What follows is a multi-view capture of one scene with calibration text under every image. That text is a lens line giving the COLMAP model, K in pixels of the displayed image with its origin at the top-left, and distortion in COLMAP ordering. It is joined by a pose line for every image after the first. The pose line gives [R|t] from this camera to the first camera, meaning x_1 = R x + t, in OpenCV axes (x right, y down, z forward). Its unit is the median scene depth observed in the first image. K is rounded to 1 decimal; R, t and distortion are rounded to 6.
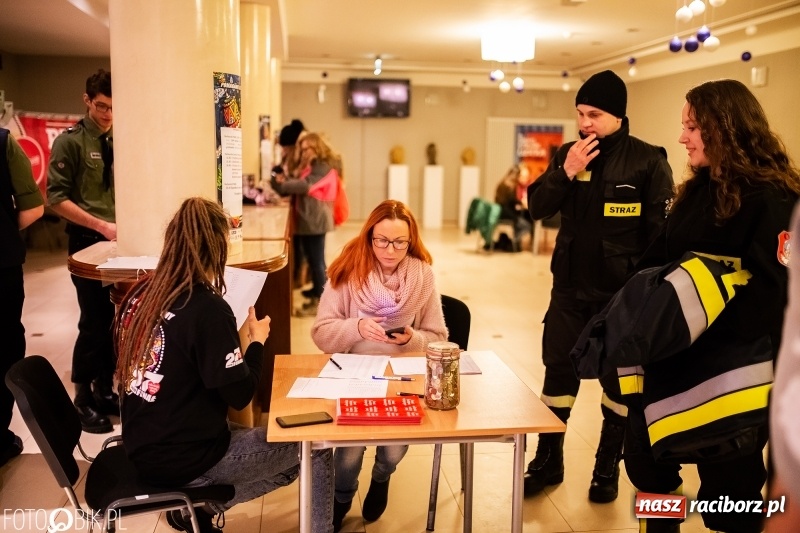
lens RADIAL K [[765.8, 0, 400.0], [0, 765.8, 266.5], [0, 0, 1]] dist [-0.080355, 0.127093]
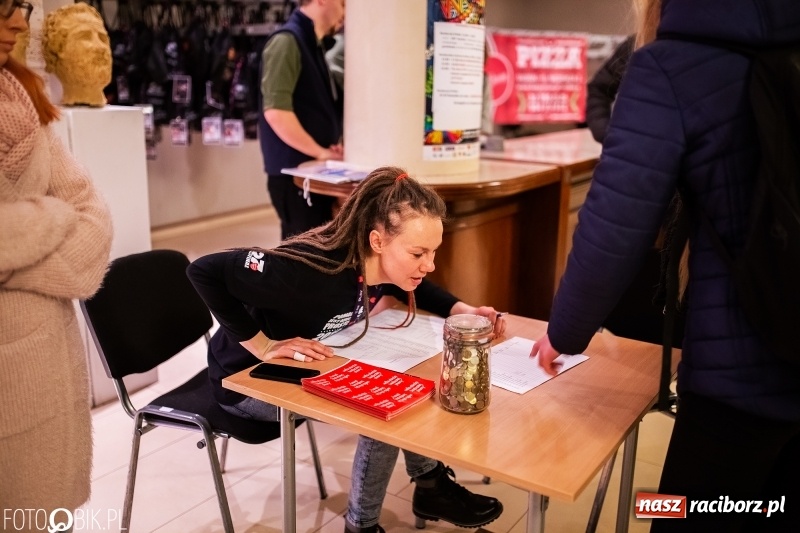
lens RADIAL K [[760.5, 0, 412.4], [0, 760.5, 266.6], [0, 0, 1]] dist [0.000031, -0.192355]
pose [[0.760105, 0.165938, -0.628256, 0.112397], [-0.106603, 0.985588, 0.131344, -0.007878], [0.640997, -0.032862, 0.766840, 0.112692]]
